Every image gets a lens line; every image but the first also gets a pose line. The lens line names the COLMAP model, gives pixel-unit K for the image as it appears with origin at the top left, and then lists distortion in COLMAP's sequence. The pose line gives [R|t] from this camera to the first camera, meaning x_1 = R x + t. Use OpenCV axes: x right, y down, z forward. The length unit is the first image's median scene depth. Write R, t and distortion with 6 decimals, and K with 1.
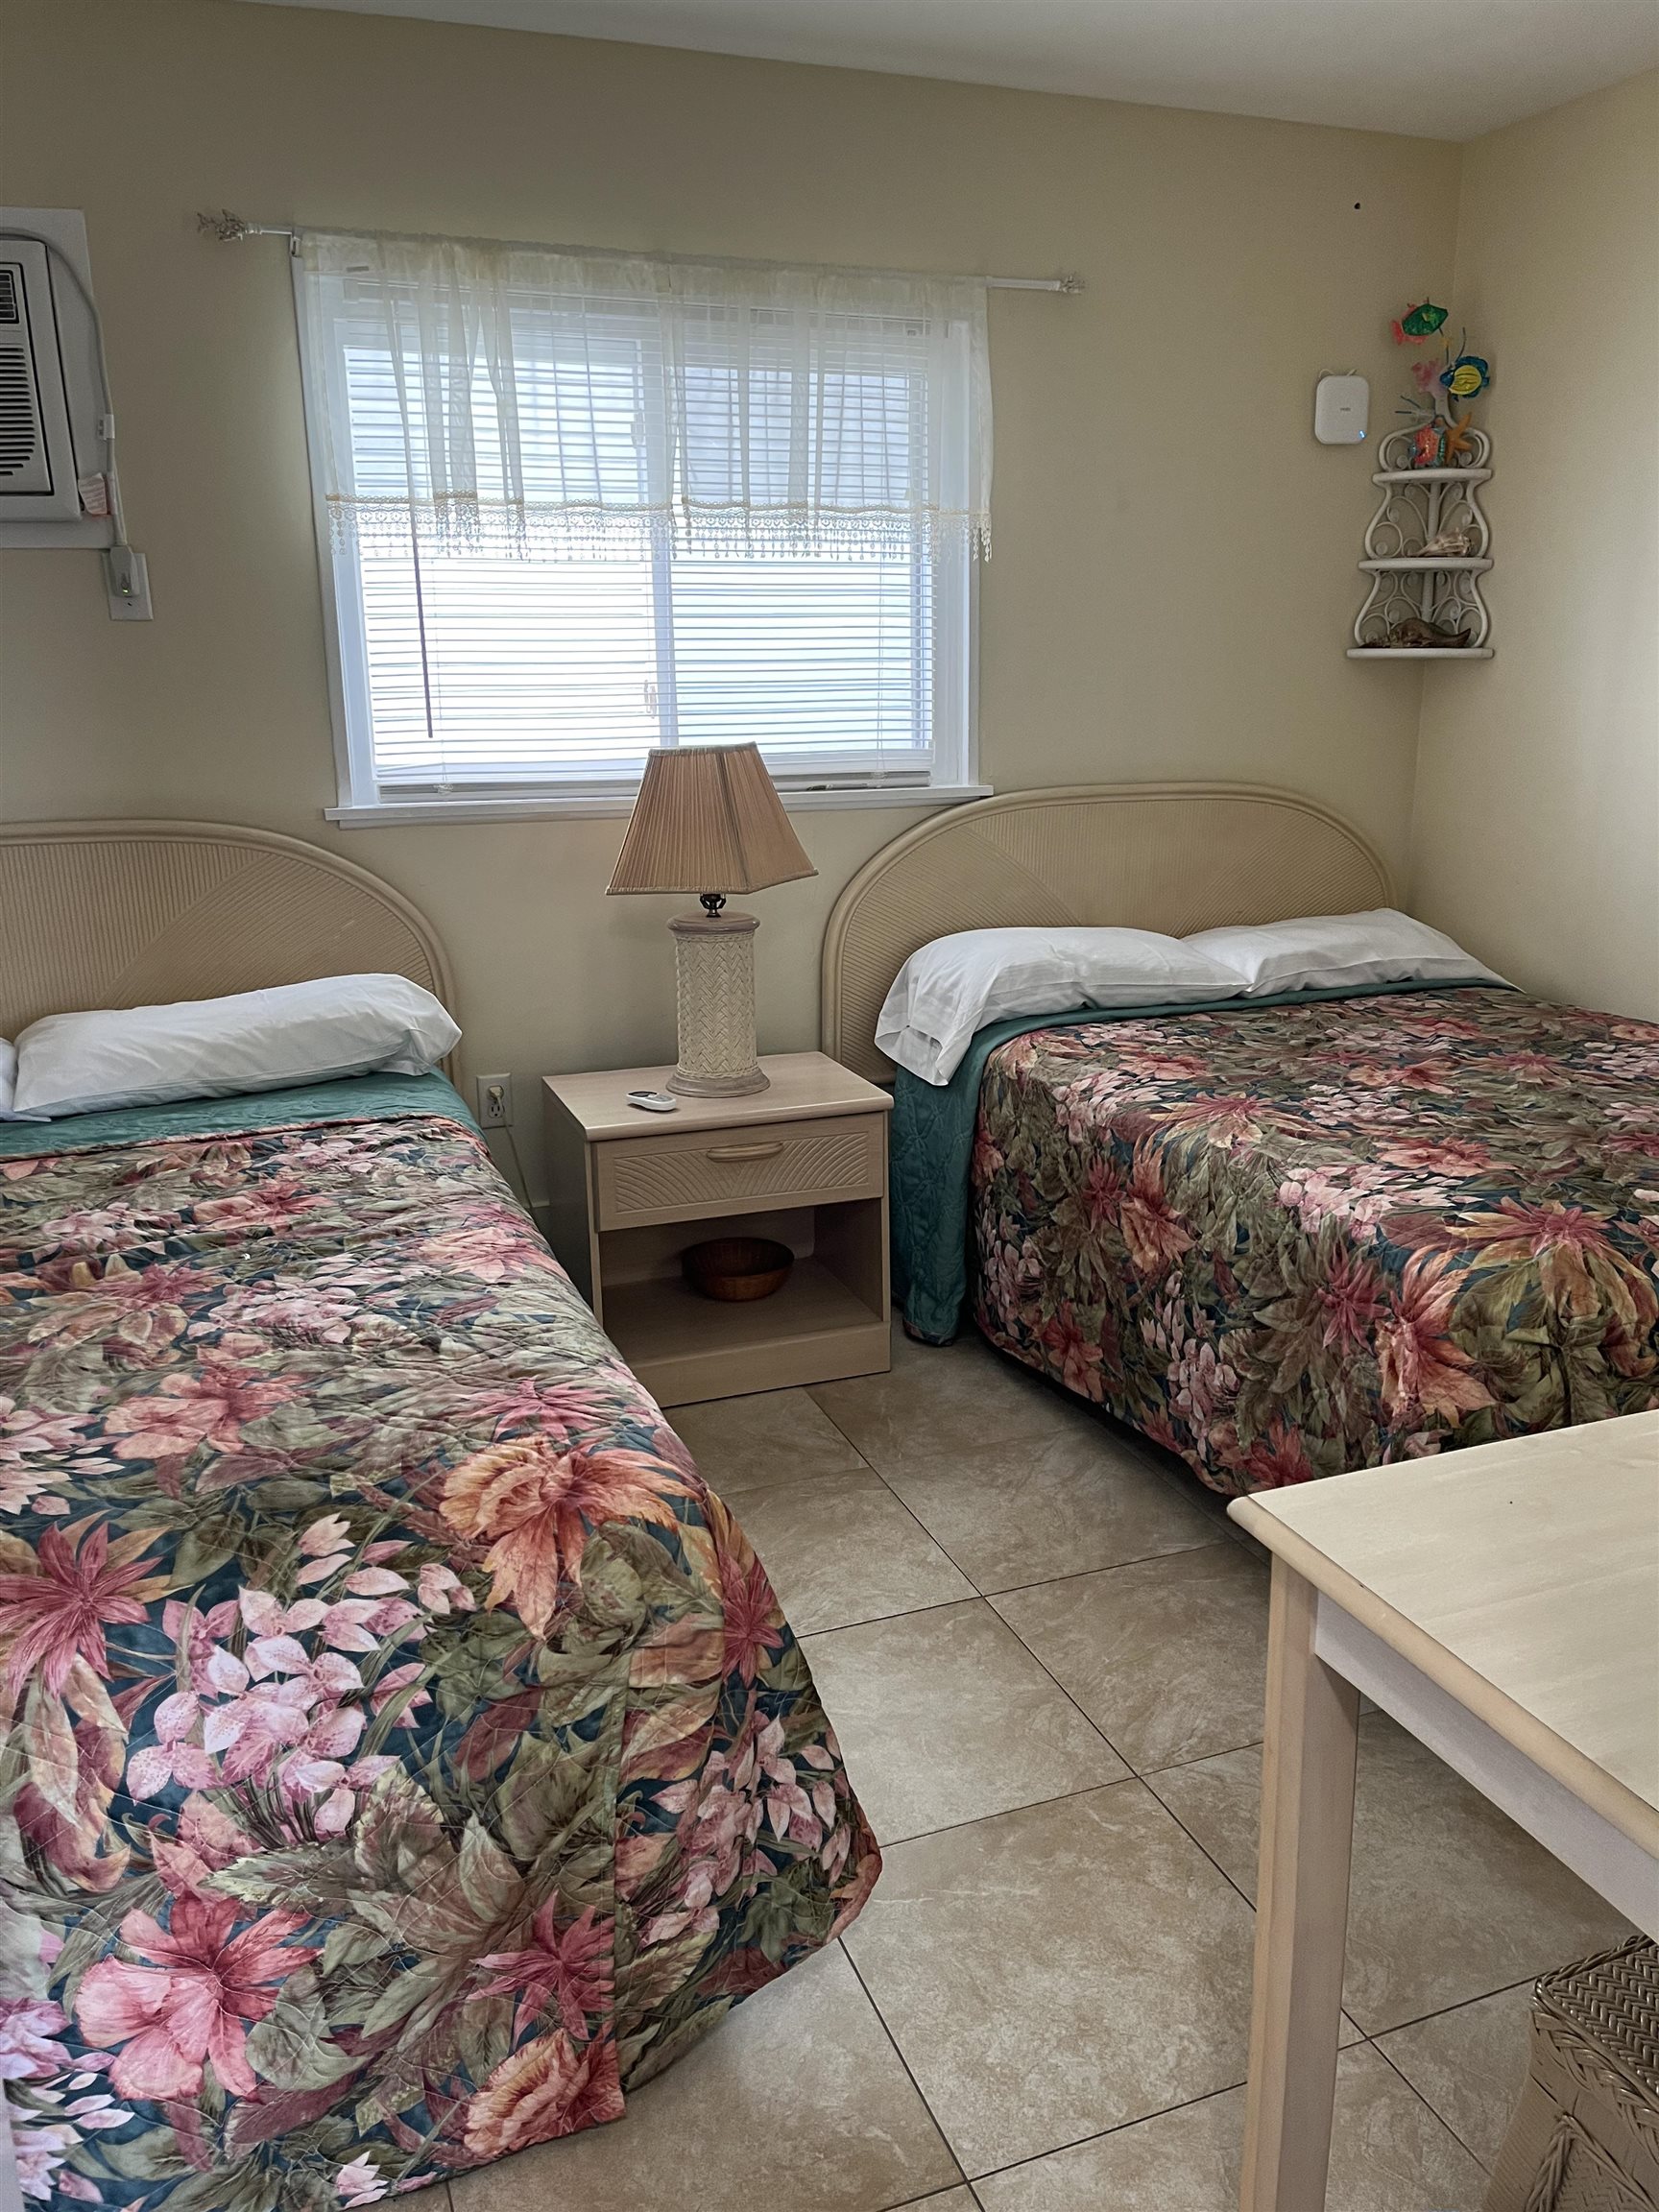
lens RADIAL K [[1680.7, 0, 842.6], [0, 1680.7, 1109.4], [0, 0, 1]] dist [0.064427, -0.086843]
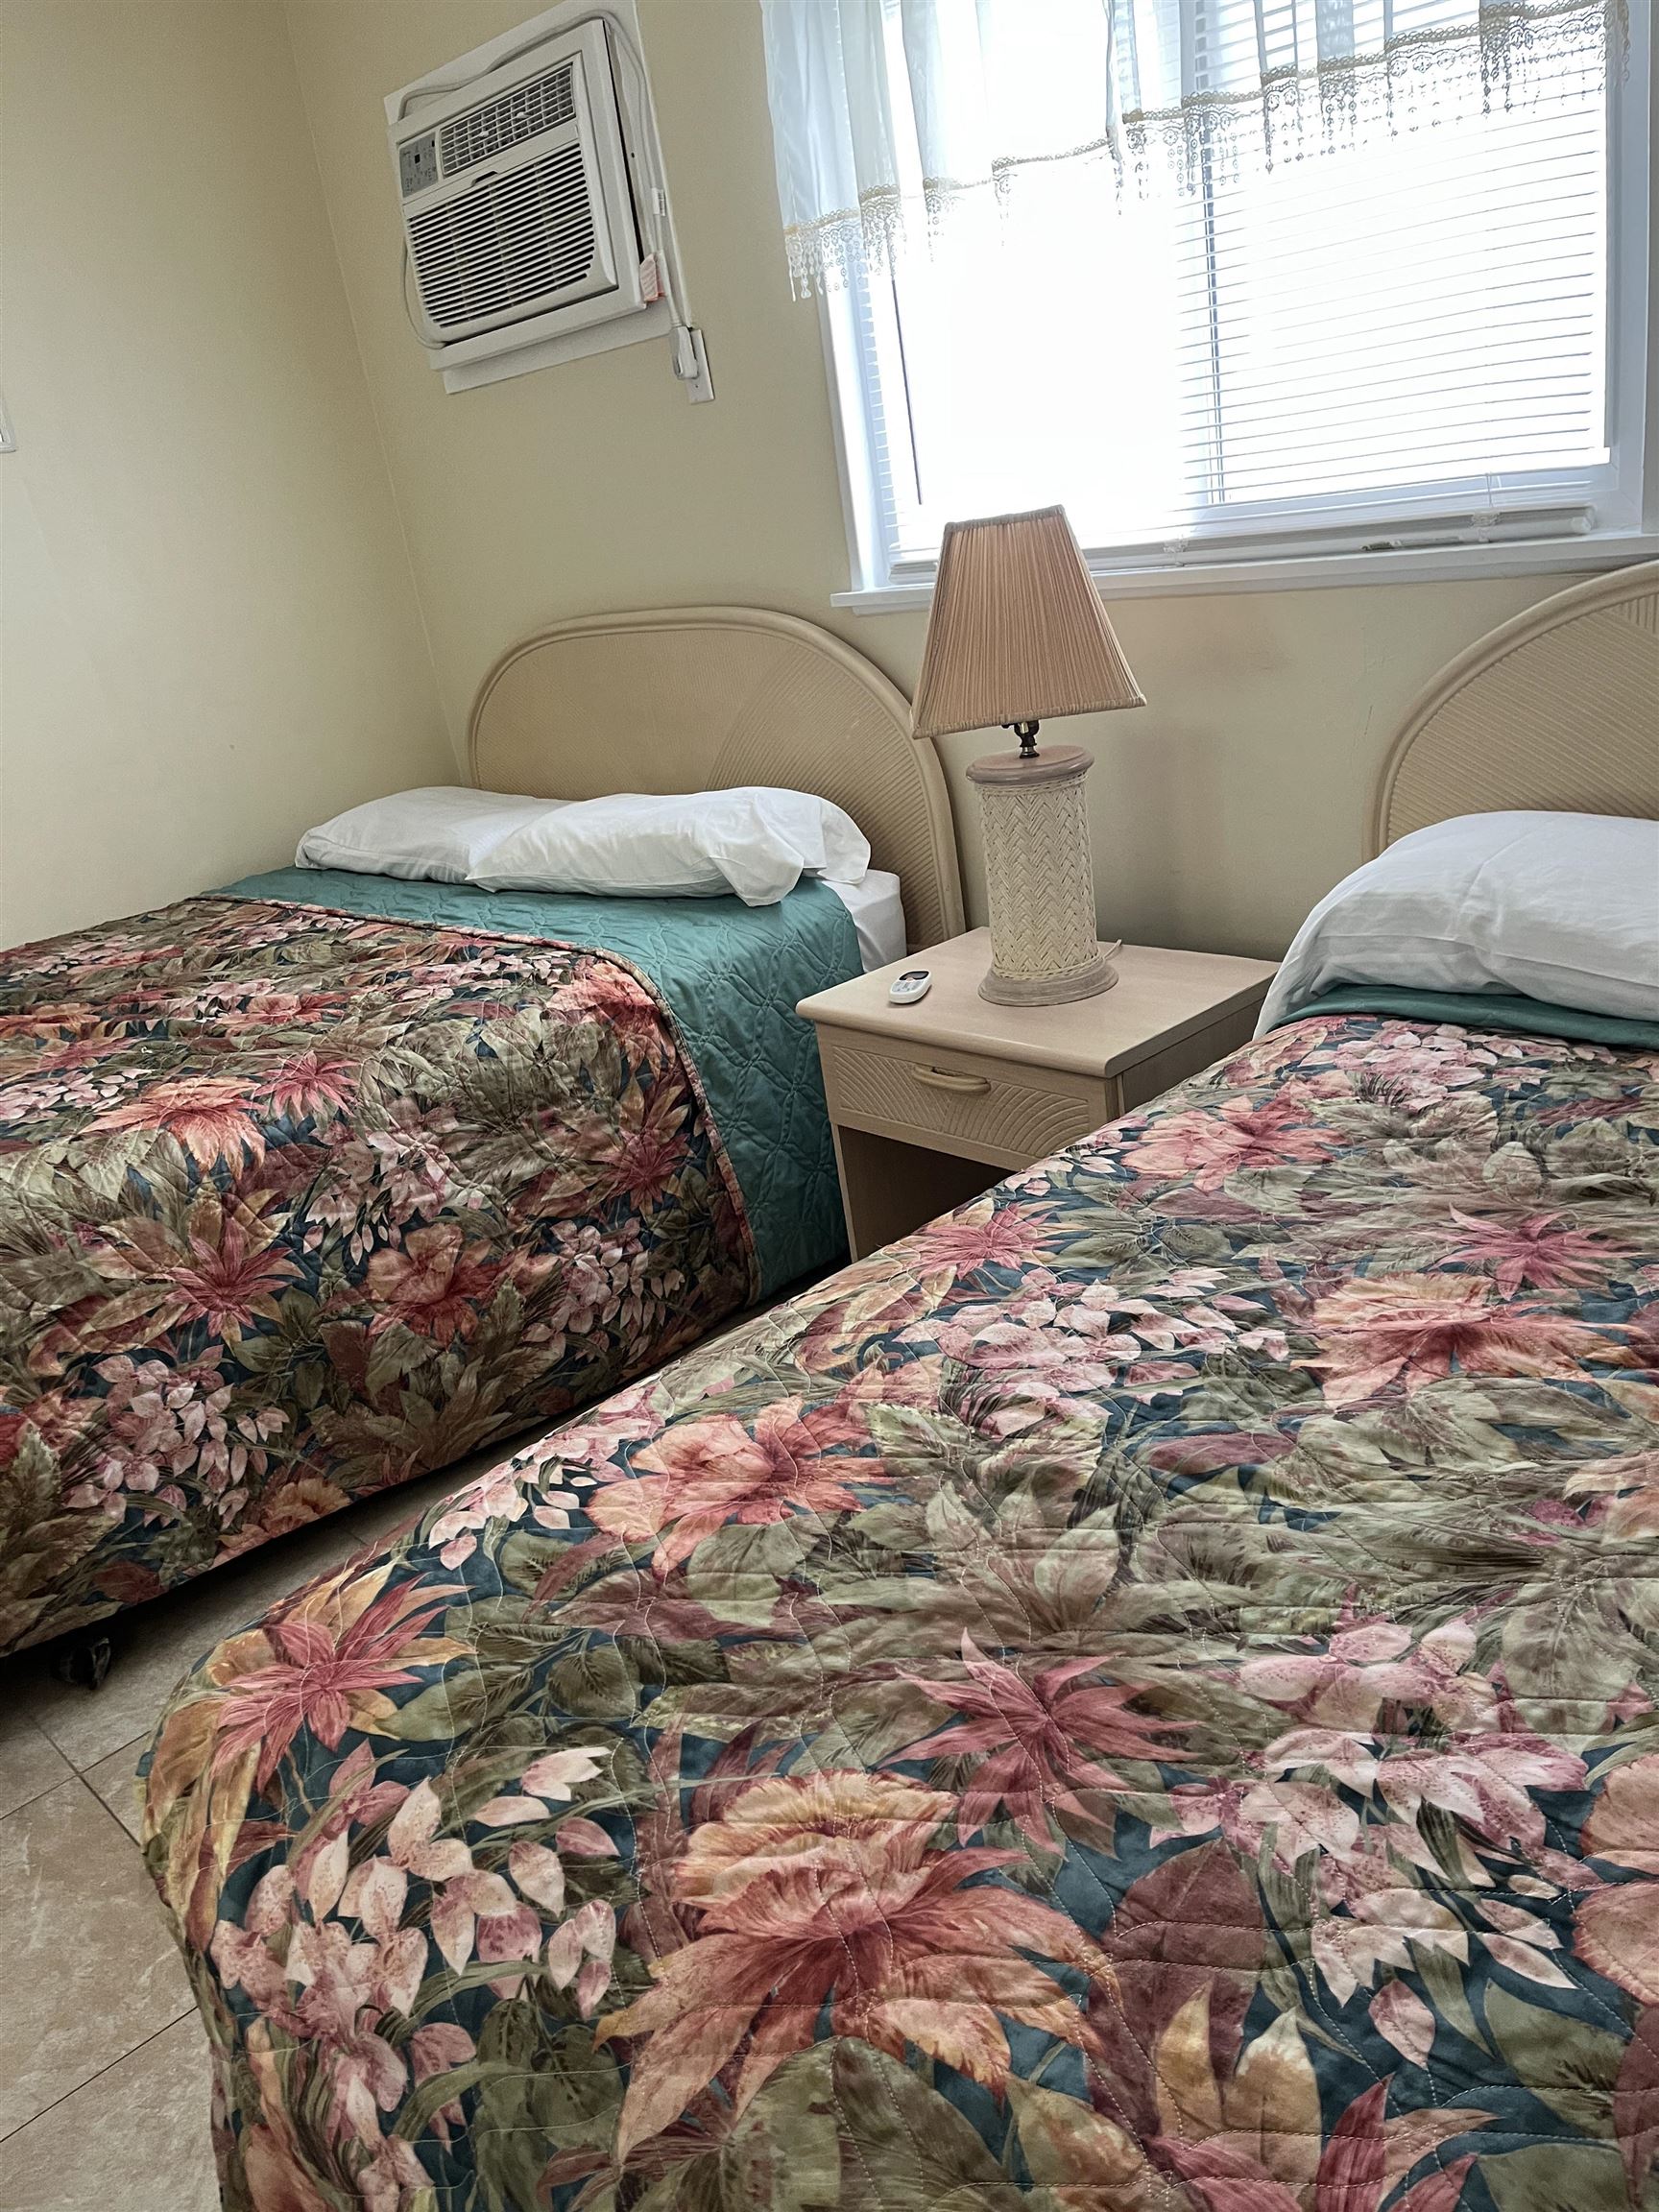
lens RADIAL K [[1680.7, 0, 842.6], [0, 1680.7, 1109.4], [0, 0, 1]] dist [0.064427, -0.086843]
pose [[0.386049, 0.287574, -0.876508, 0.702100], [-0.101397, 0.957638, 0.269533, -0.191705], [0.916889, -0.015178, 0.398855, 0.770976]]
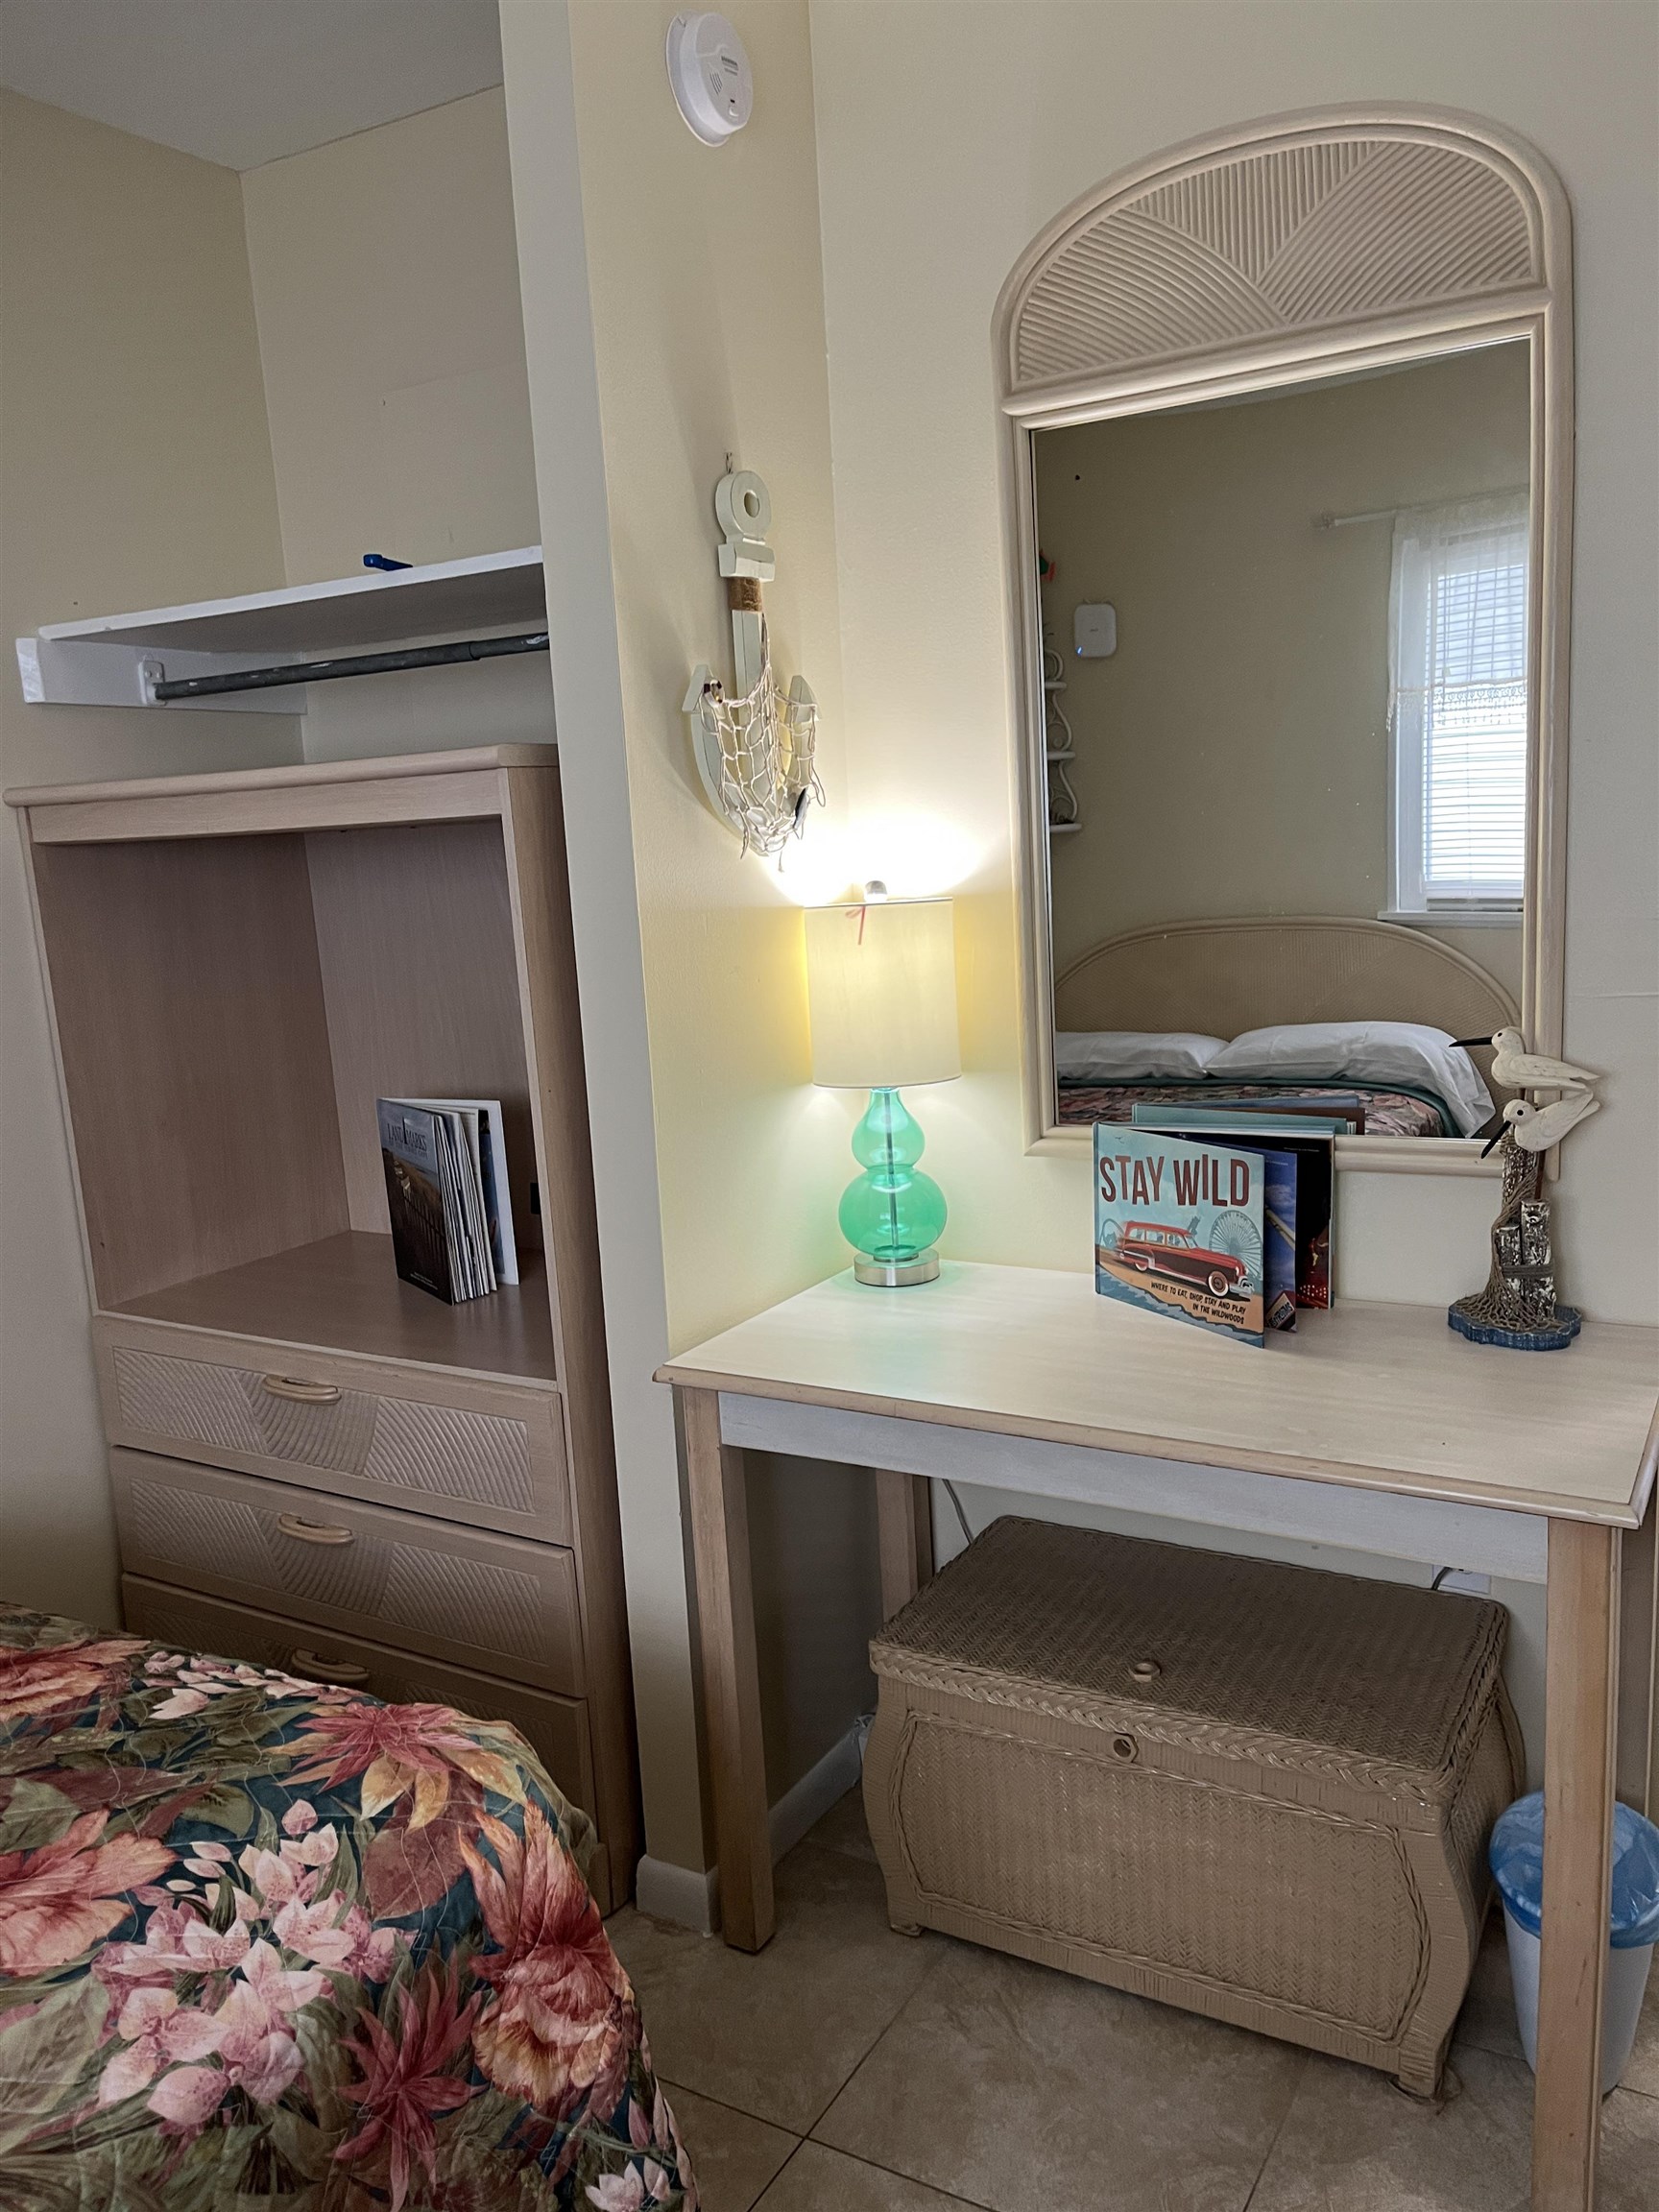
lens RADIAL K [[1680.7, 0, 842.6], [0, 1680.7, 1109.4], [0, 0, 1]] dist [0.064427, -0.086843]
pose [[-0.620067, -0.087504, 0.779654, -0.149581], [0.263948, 0.912564, 0.312342, -0.254299], [-0.738815, 0.399461, -0.542754, 0.921184]]
